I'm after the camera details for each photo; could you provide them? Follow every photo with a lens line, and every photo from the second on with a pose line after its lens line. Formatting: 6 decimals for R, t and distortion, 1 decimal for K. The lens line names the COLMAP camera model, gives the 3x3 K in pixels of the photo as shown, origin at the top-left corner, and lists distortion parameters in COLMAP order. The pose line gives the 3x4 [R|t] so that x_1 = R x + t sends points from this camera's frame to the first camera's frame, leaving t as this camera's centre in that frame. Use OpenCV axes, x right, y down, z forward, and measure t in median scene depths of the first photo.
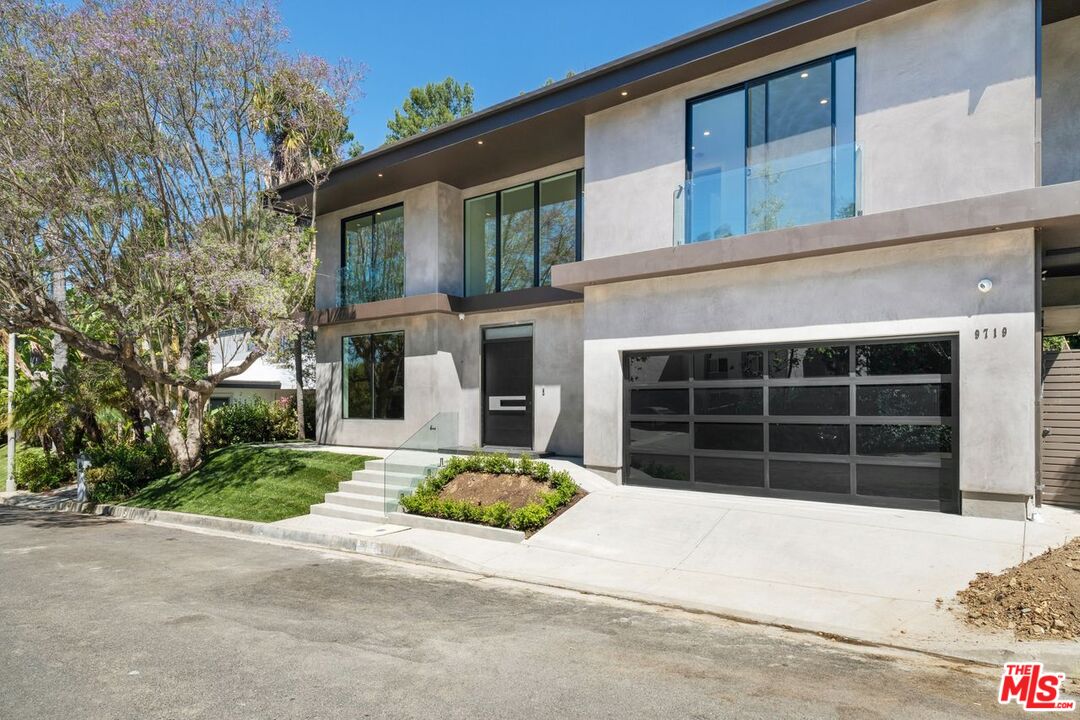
lens RADIAL K [[466.8, 0, 537.8], [0, 466.8, 353.9], [0, 0, 1]] dist [0.001400, -0.000104]
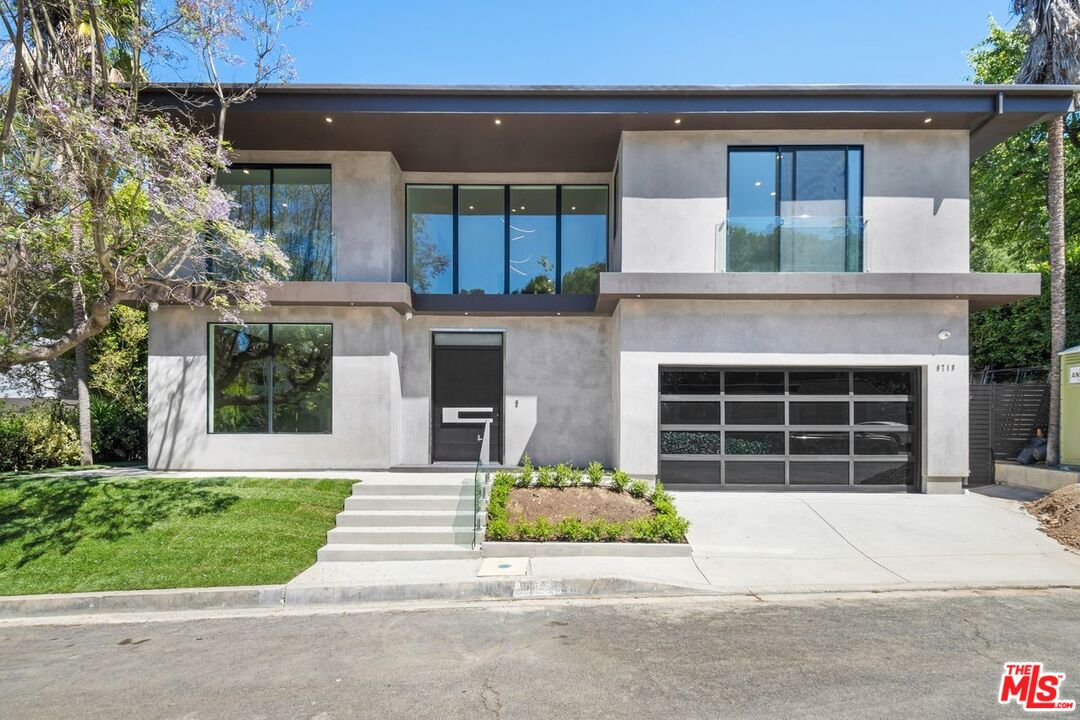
lens RADIAL K [[425.8, 0, 540.0], [0, 425.8, 385.1], [0, 0, 1]] dist [0.006901, -0.000258]
pose [[0.875362, 0.054982, 0.480331, -0.515133], [-0.060584, 0.998156, -0.003846, 0.060452], [-0.479657, -0.025734, 0.877079, 0.285074]]
